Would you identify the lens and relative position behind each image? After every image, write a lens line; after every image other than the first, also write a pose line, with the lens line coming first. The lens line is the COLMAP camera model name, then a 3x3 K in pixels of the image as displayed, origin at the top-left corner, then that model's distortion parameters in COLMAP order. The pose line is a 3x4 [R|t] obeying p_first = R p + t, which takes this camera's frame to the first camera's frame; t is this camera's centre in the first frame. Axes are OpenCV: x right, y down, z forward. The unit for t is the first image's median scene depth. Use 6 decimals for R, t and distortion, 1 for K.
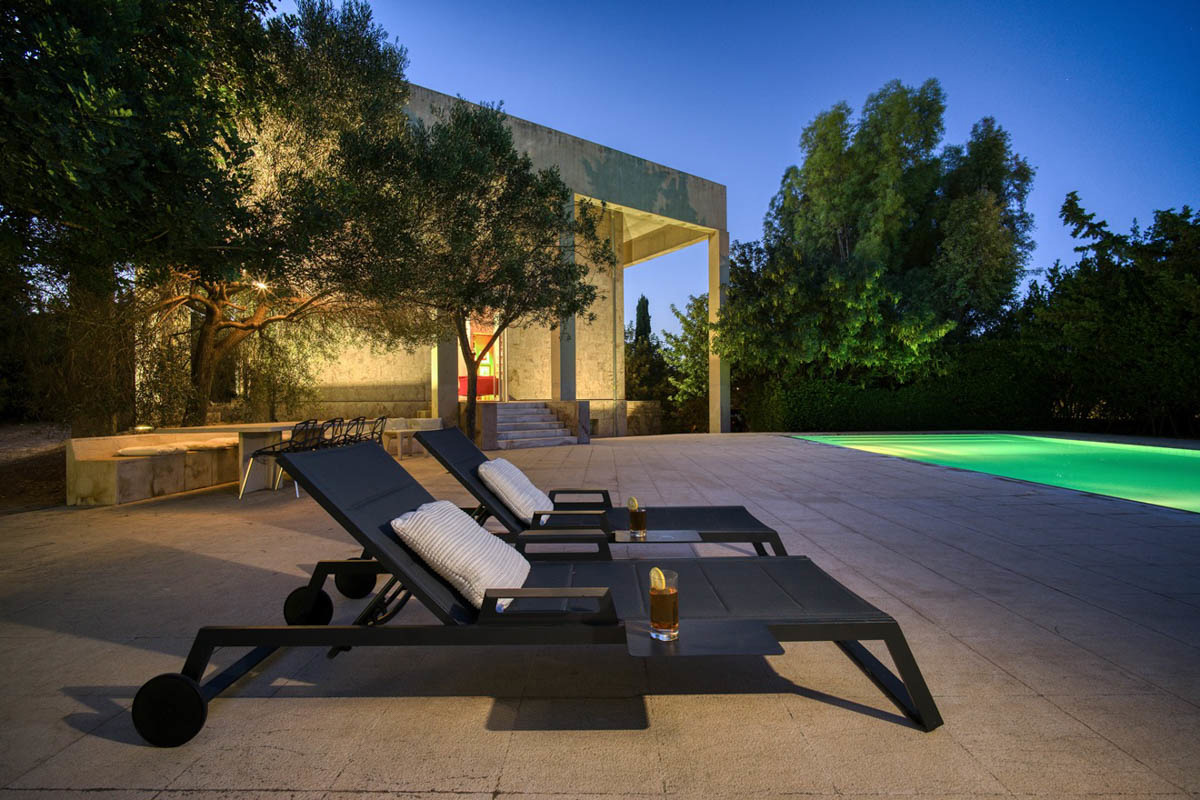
lens RADIAL K [[527.2, 0, 600.0], [0, 527.2, 400.0], [0, 0, 1]] dist [-0.000526, -0.000085]
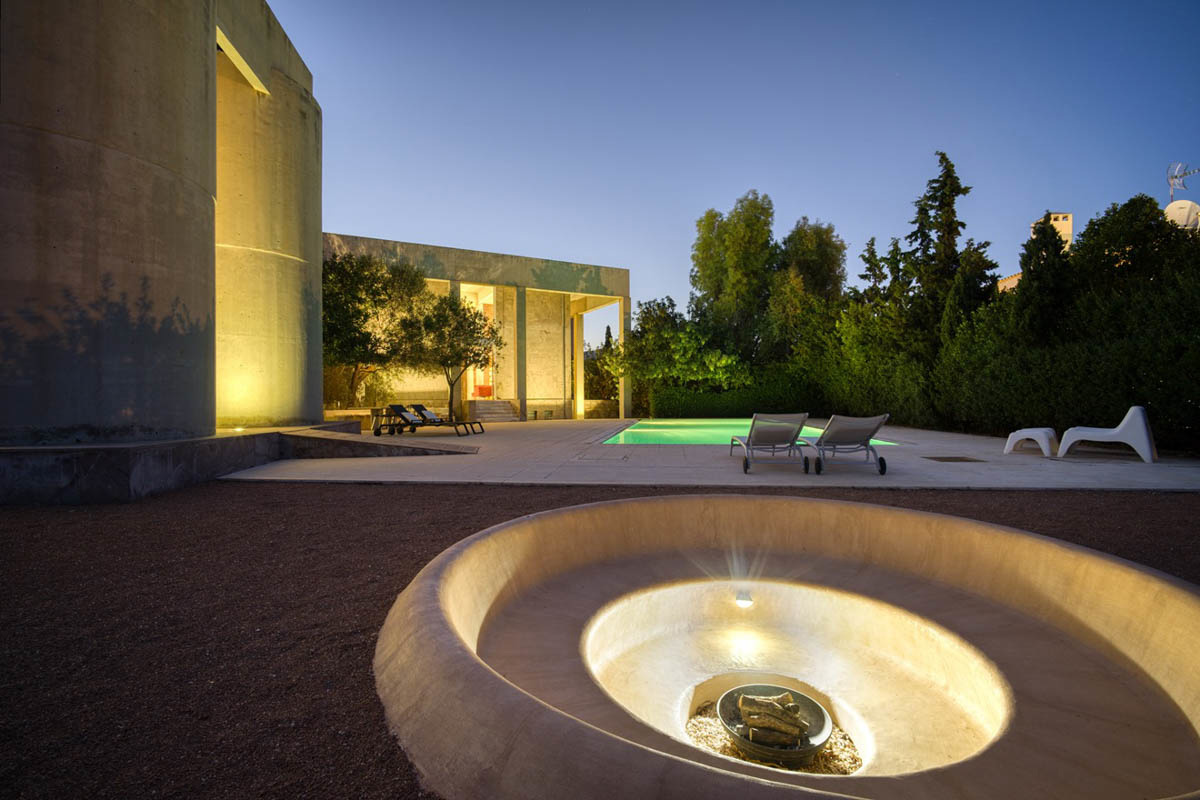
lens RADIAL K [[527.2, 0, 600.0], [0, 527.2, 400.0], [0, 0, 1]] dist [-0.000526, -0.000085]
pose [[0.992957, -0.000423, -0.118473, 0.372732], [0.000526, 1.000000, 0.000839, 0.000750], [0.118472, -0.000895, 0.992957, -0.704457]]
